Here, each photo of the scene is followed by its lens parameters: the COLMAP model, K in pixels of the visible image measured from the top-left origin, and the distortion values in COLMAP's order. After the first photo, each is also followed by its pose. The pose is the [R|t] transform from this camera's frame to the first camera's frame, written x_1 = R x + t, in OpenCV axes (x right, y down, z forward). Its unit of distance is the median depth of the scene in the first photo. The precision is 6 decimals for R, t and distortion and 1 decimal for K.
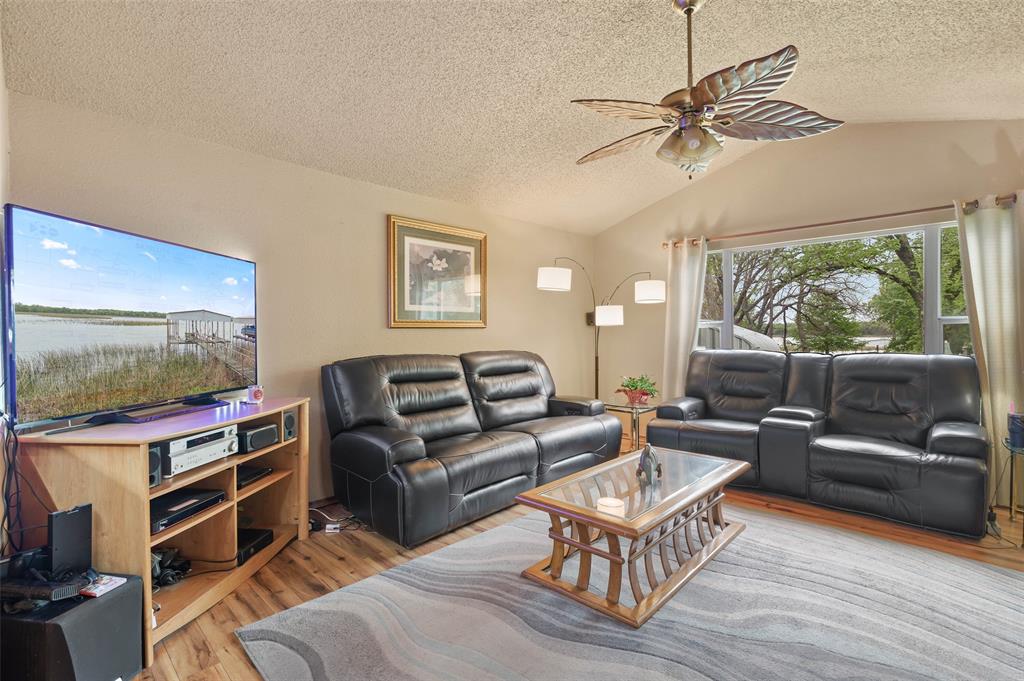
lens RADIAL K [[473.2, 0, 520.8], [0, 473.2, 337.1], [0, 0, 1]] dist [-0.012305, 0.001172]
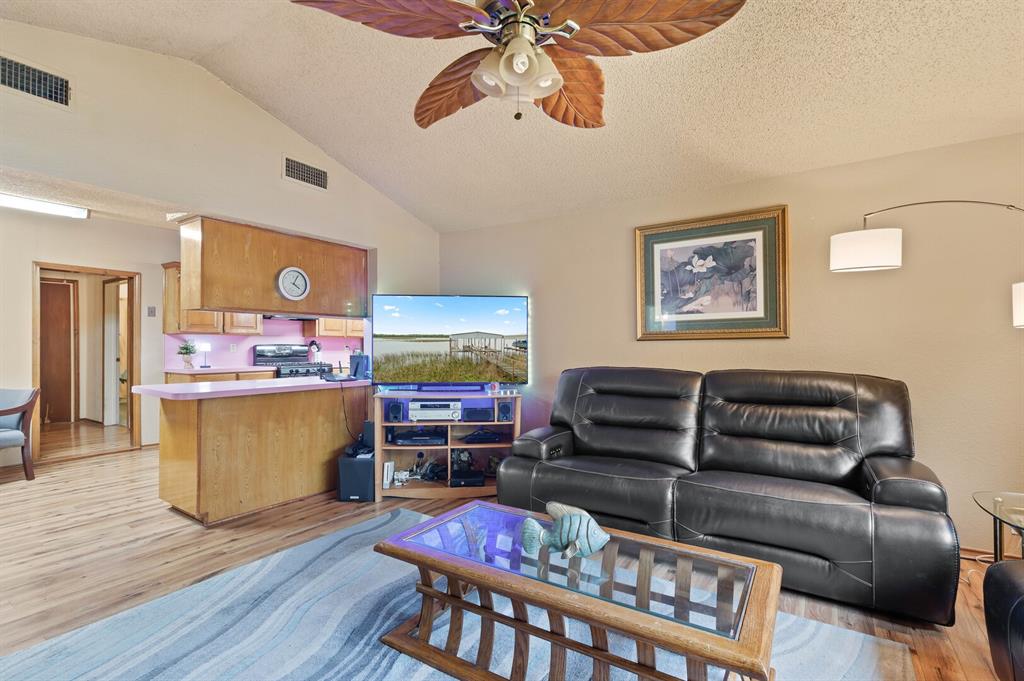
lens RADIAL K [[473.2, 0, 510.7], [0, 473.2, 340.5], [0, 0, 1]] dist [-0.012305, 0.001172]
pose [[0.177740, -0.014119, -0.983976, 0.938332], [-0.006501, 0.999858, -0.015522, -0.002429], [0.984056, 0.009156, 0.177623, 0.793371]]
